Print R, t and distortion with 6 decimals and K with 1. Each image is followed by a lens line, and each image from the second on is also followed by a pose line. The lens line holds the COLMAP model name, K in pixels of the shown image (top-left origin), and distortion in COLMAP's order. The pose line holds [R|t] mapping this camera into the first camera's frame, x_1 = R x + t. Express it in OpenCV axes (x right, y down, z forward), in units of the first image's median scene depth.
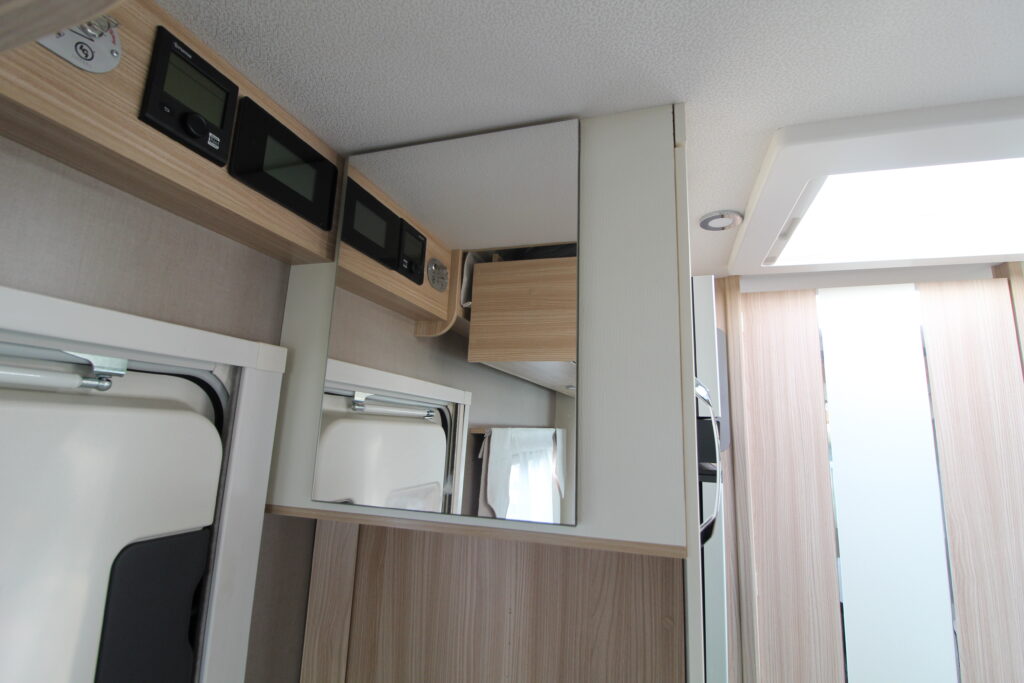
lens RADIAL K [[473.7, 0, 516.4], [0, 473.7, 333.7], [0, 0, 1]] dist [-0.010969, -0.002265]
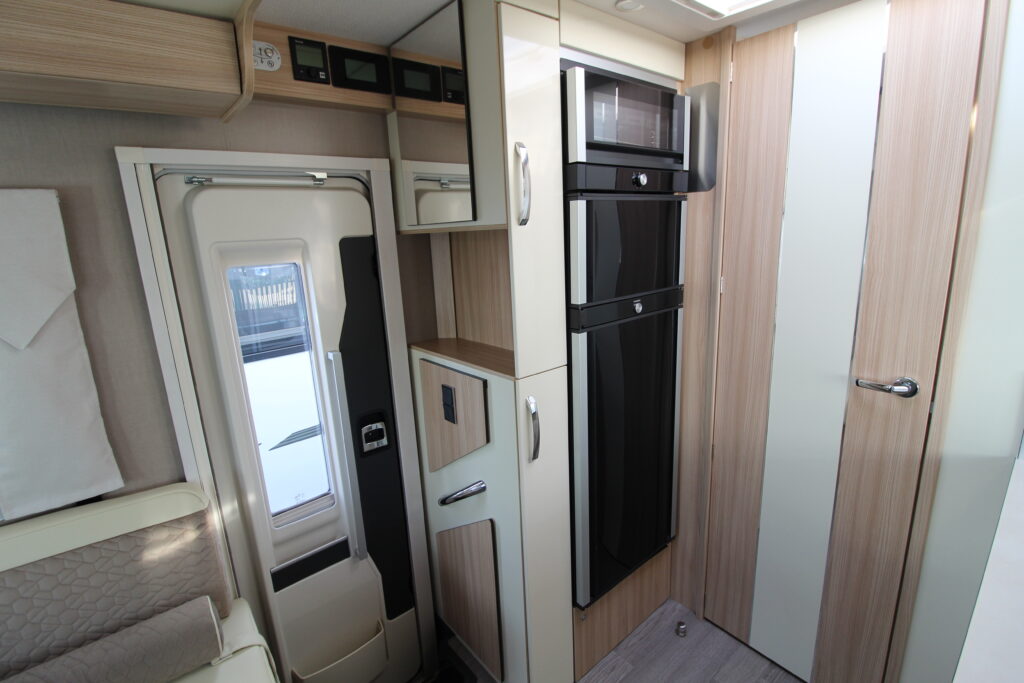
lens RADIAL K [[473.7, 0, 517.2], [0, 473.7, 341.1], [0, 0, 1]] dist [-0.010969, -0.002265]
pose [[0.838842, 0.052344, -0.541852, 1.422737], [0.179787, 0.912876, 0.366515, 0.120890], [0.513829, -0.404866, 0.756348, -0.786803]]
